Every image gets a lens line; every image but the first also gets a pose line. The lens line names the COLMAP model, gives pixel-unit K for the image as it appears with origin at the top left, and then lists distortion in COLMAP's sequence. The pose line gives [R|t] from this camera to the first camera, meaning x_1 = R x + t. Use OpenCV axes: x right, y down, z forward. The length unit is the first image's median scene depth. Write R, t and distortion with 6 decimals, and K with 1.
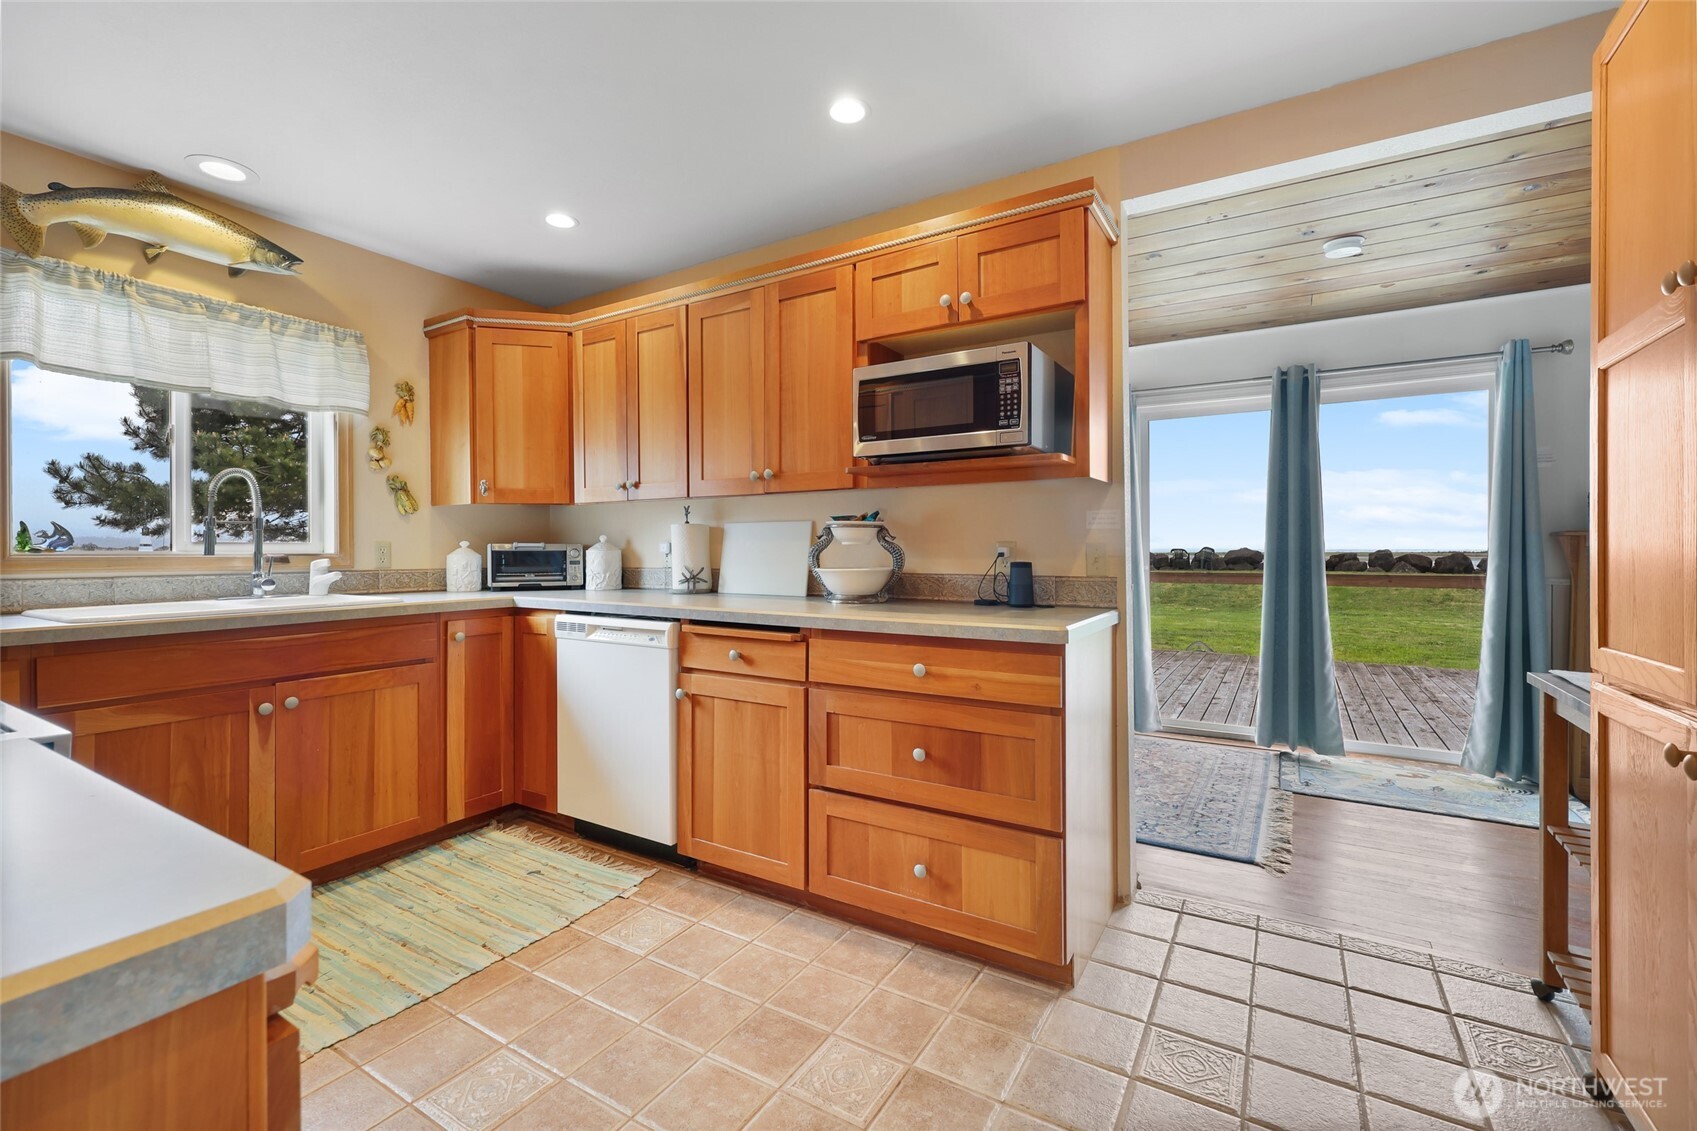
lens RADIAL K [[713.8, 0, 859.5], [0, 713.8, 553.4], [0, 0, 1]] dist [0.000138, -0.000003]
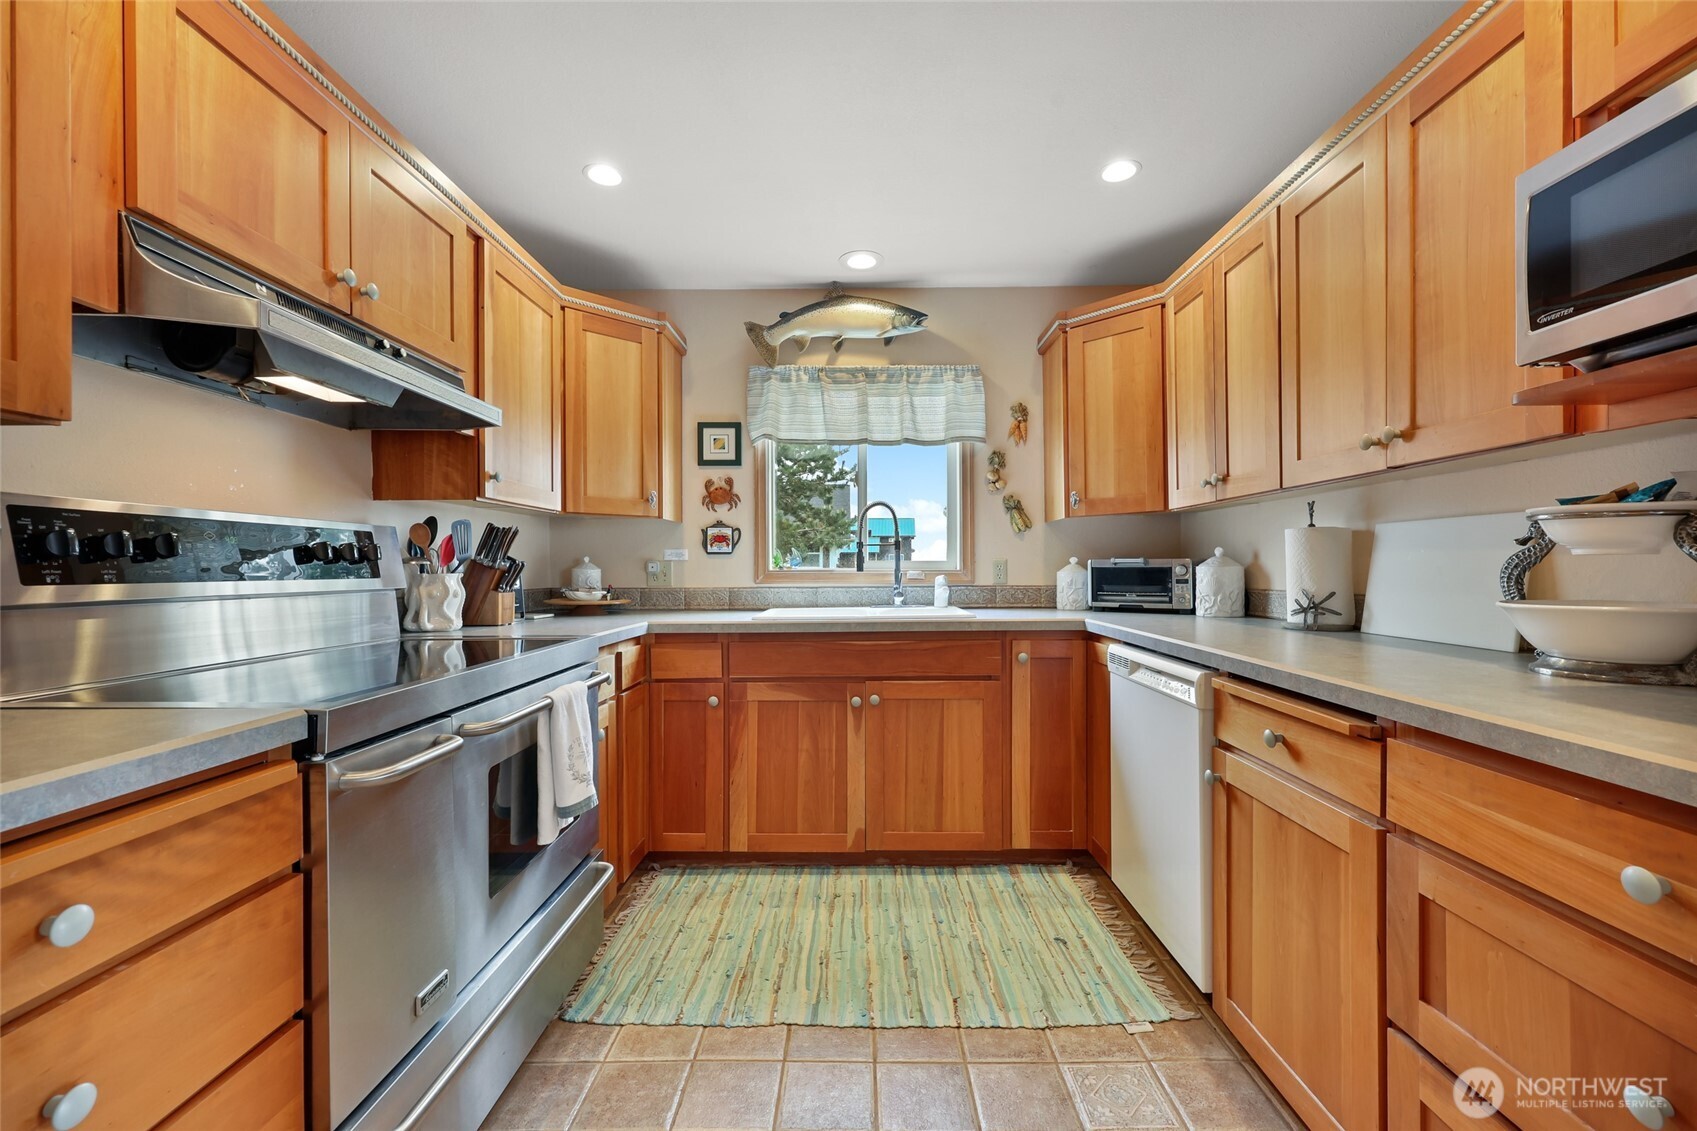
lens RADIAL K [[705.5, 0, 849.2], [0, 705.5, 570.1], [0, 0, 1]] dist [-0.000659, -0.000405]
pose [[0.504847, 0.002394, -0.863206, 0.140493], [0.000072, 0.999996, 0.002815, -0.003255], [0.863209, -0.001483, 0.504844, 0.327143]]
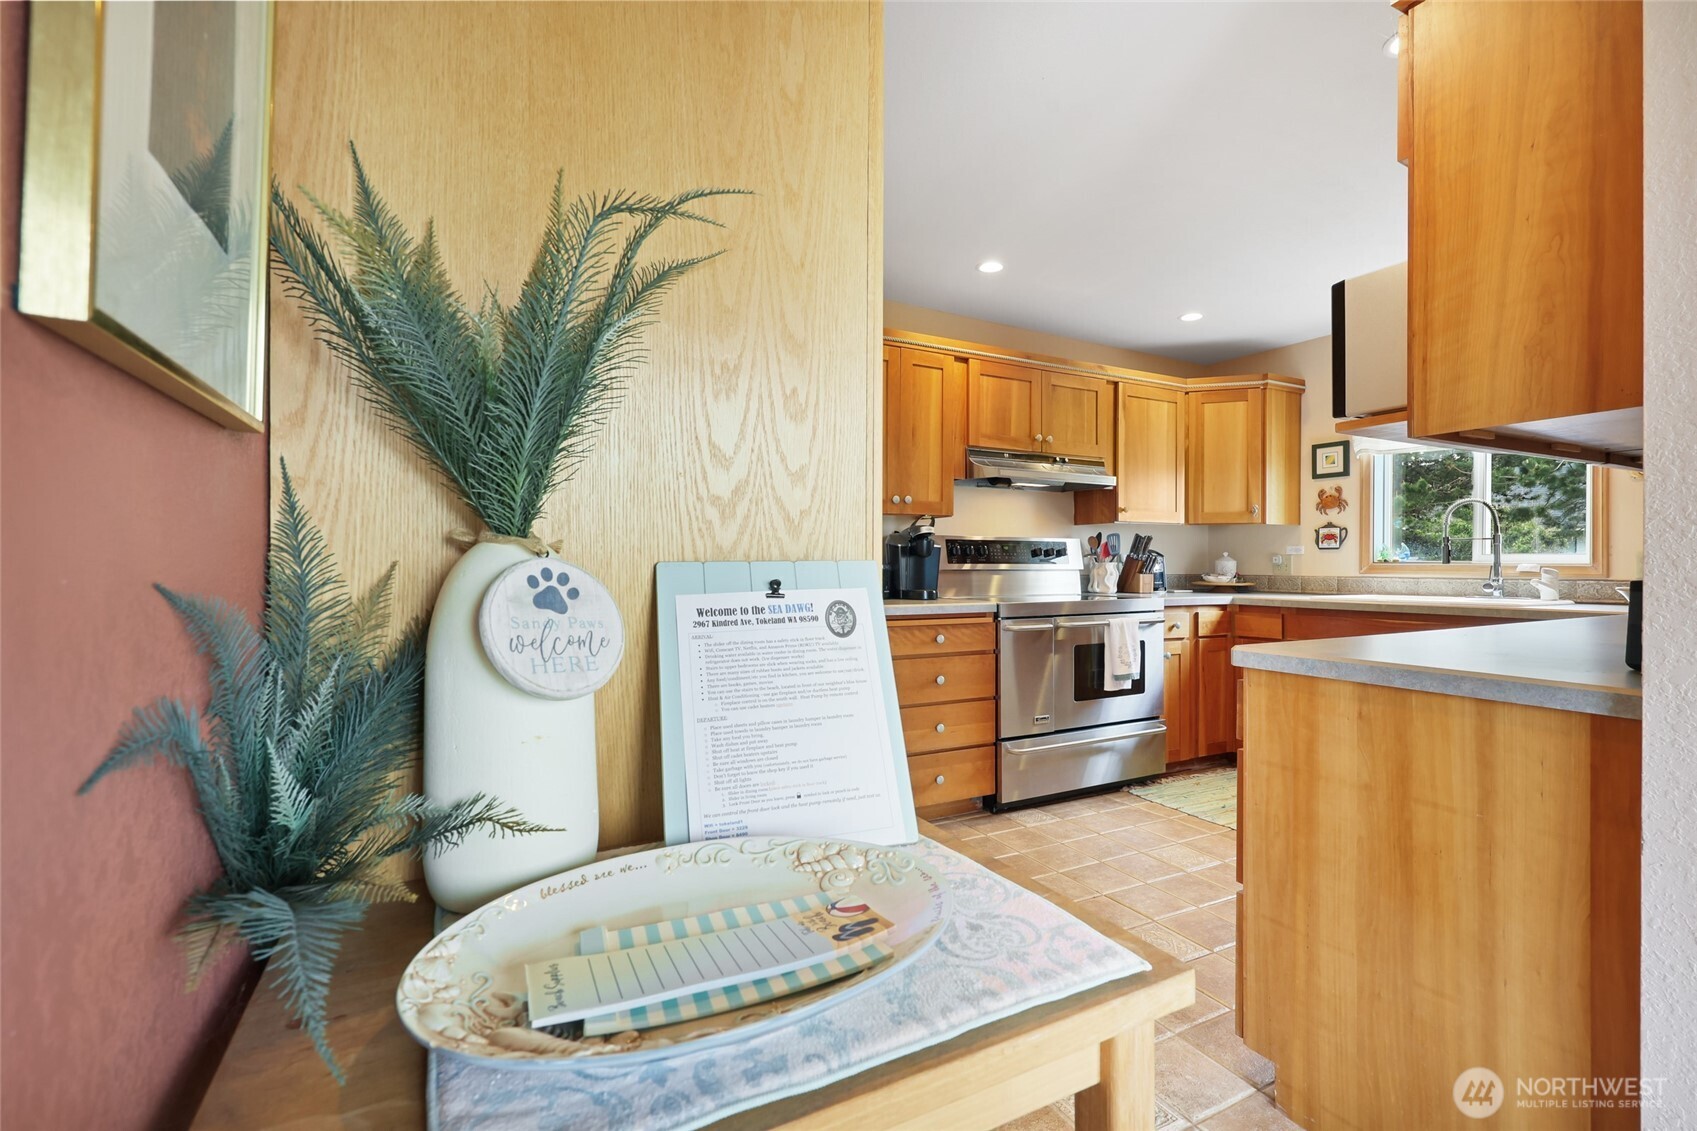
lens RADIAL K [[747.5, 0, 858.8], [0, 747.5, 548.7], [0, 0, 1]] dist [-0.000929, 0.000118]
pose [[-0.518491, -0.015321, -0.854946, 0.858541], [-0.004521, 0.999875, -0.015176, 0.000324], [0.855071, -0.004004, -0.518495, 0.714855]]
